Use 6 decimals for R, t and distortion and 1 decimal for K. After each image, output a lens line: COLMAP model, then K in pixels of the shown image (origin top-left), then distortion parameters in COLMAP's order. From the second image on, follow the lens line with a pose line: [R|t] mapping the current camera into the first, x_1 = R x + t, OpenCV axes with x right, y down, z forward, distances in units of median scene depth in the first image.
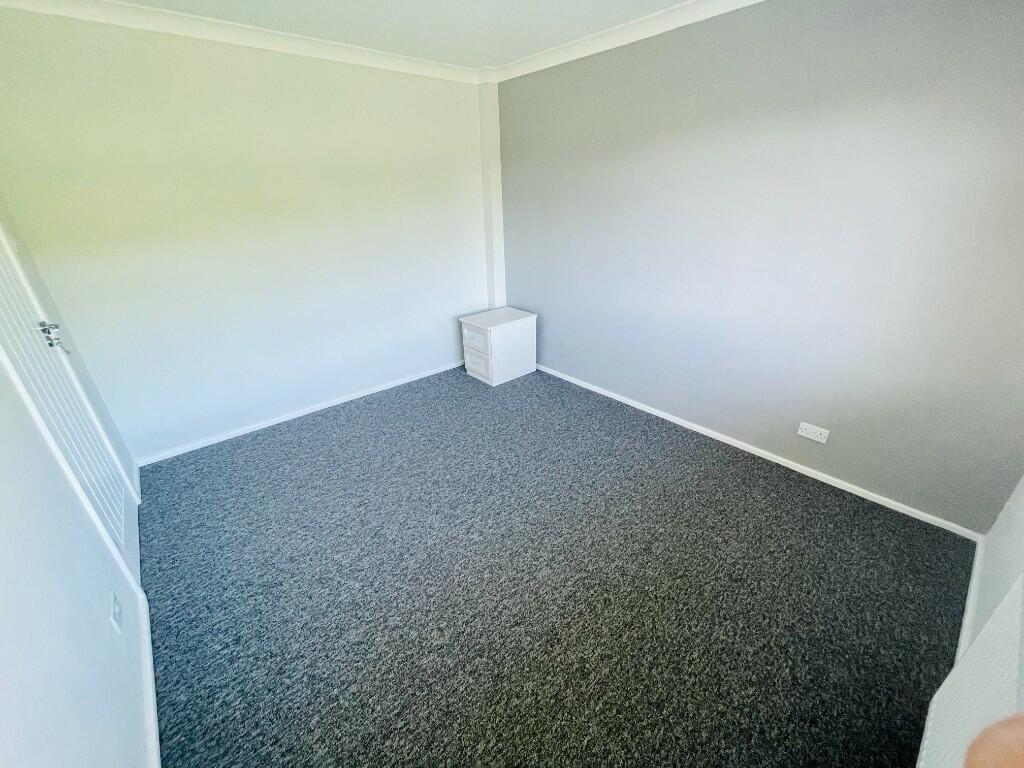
lens RADIAL K [[416.2, 0, 509.9], [0, 416.2, 385.3], [0, 0, 1]] dist [0.000286, -0.000316]
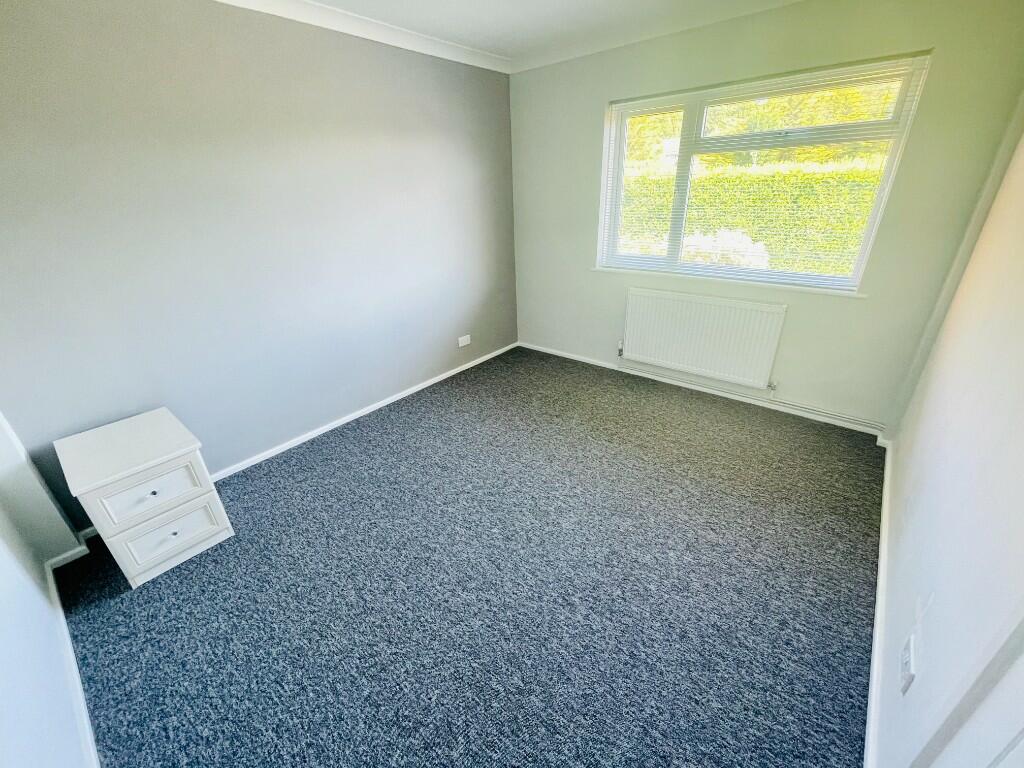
lens RADIAL K [[416.2, 0, 510.6], [0, 416.2, 386.0], [0, 0, 1]] dist [0.000286, -0.000316]
pose [[-0.156667, -0.398588, 0.903650, -0.928464], [0.447800, 0.786834, 0.424697, -0.399065], [-0.880301, 0.471190, 0.055217, 0.955445]]
